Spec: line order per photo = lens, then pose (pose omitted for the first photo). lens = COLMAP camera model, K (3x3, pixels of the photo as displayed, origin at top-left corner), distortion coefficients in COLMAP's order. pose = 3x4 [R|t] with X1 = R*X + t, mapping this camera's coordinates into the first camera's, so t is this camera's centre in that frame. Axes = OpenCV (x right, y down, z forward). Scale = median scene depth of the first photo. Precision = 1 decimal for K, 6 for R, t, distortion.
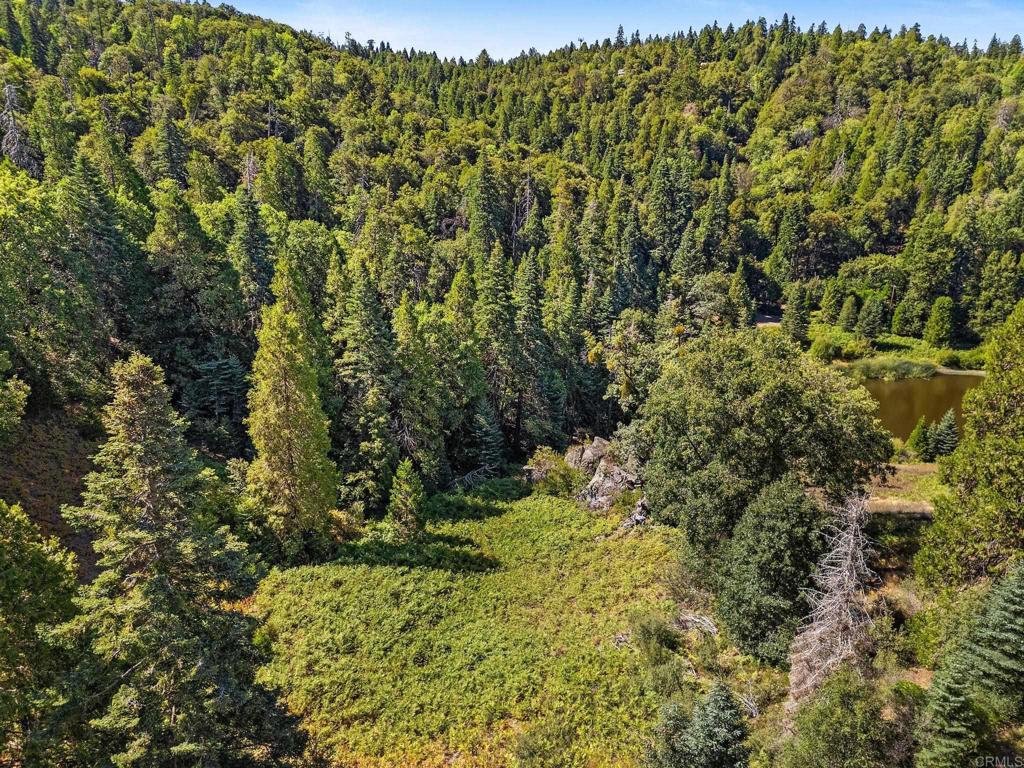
lens RADIAL K [[758.2, 0, 510.2], [0, 758.2, 385.3], [0, 0, 1]] dist [0.037961, -0.026943]
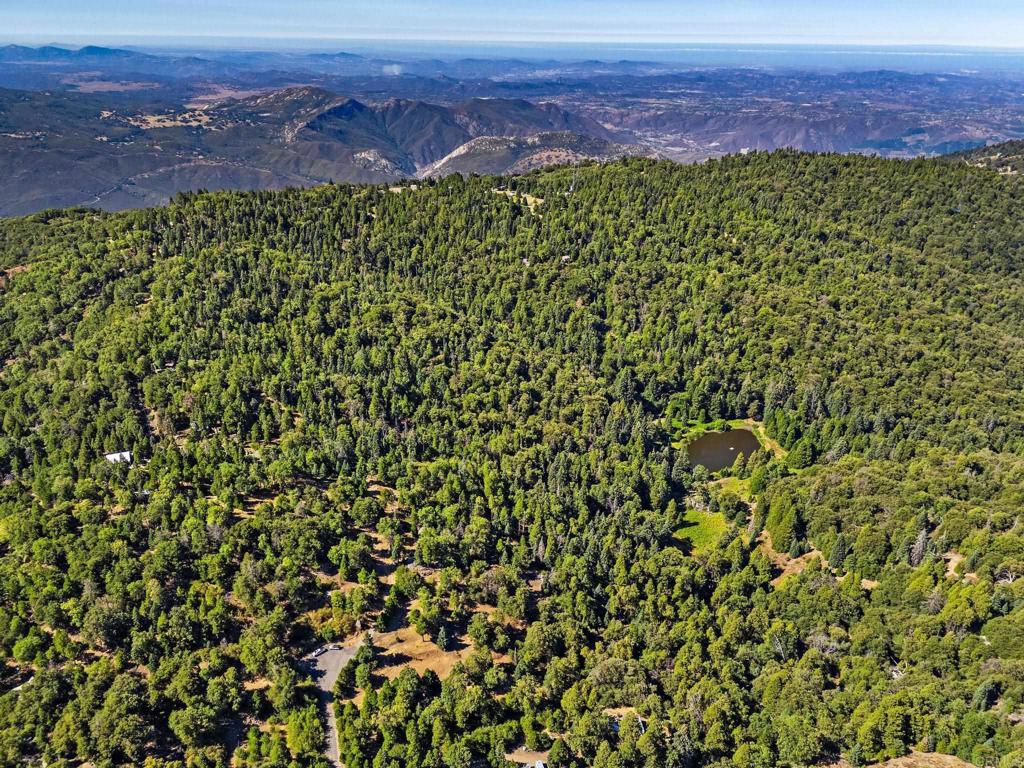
lens RADIAL K [[758.2, 0, 514.4], [0, 758.2, 384.5], [0, 0, 1]] dist [0.037961, -0.026943]
pose [[0.897367, -0.195549, 0.395592, -1.584038], [0.131635, 0.974262, 0.182994, -0.994725], [-0.421194, -0.112139, 0.900011, -1.776152]]
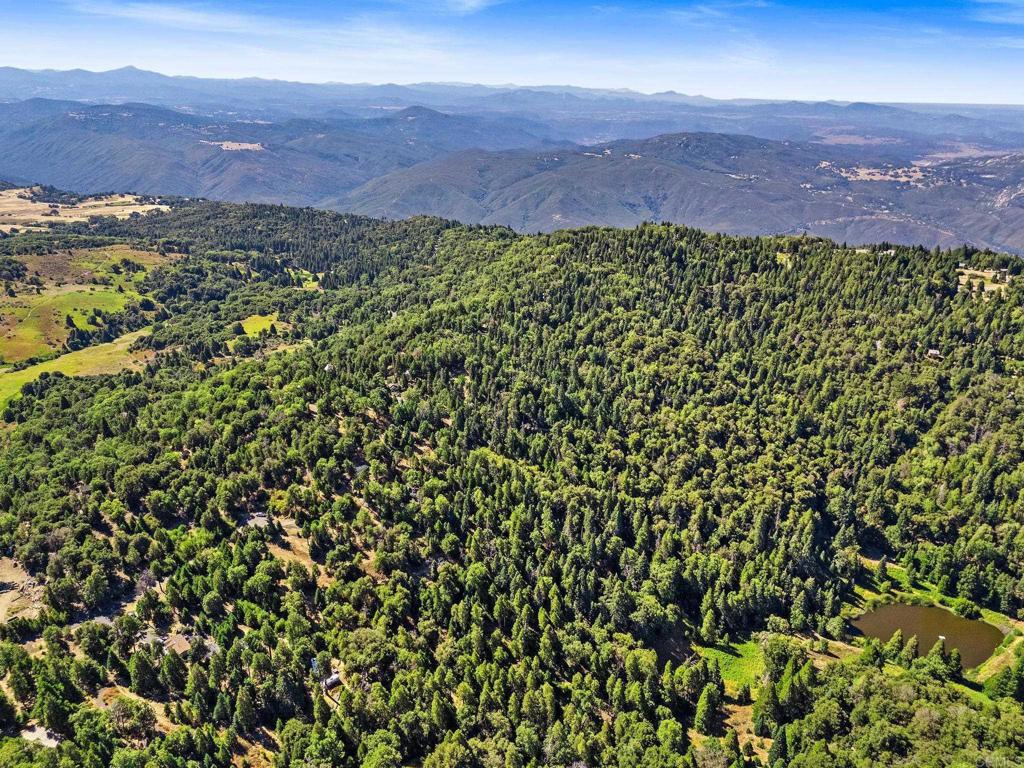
lens RADIAL K [[758.2, 0, 511.7], [0, 758.2, 383.1], [0, 0, 1]] dist [0.037961, -0.026943]
pose [[0.912686, 0.141513, -0.383379, 0.129881], [-0.107577, 0.988239, 0.108678, -0.901671], [0.394249, -0.057946, 0.917175, -1.960899]]
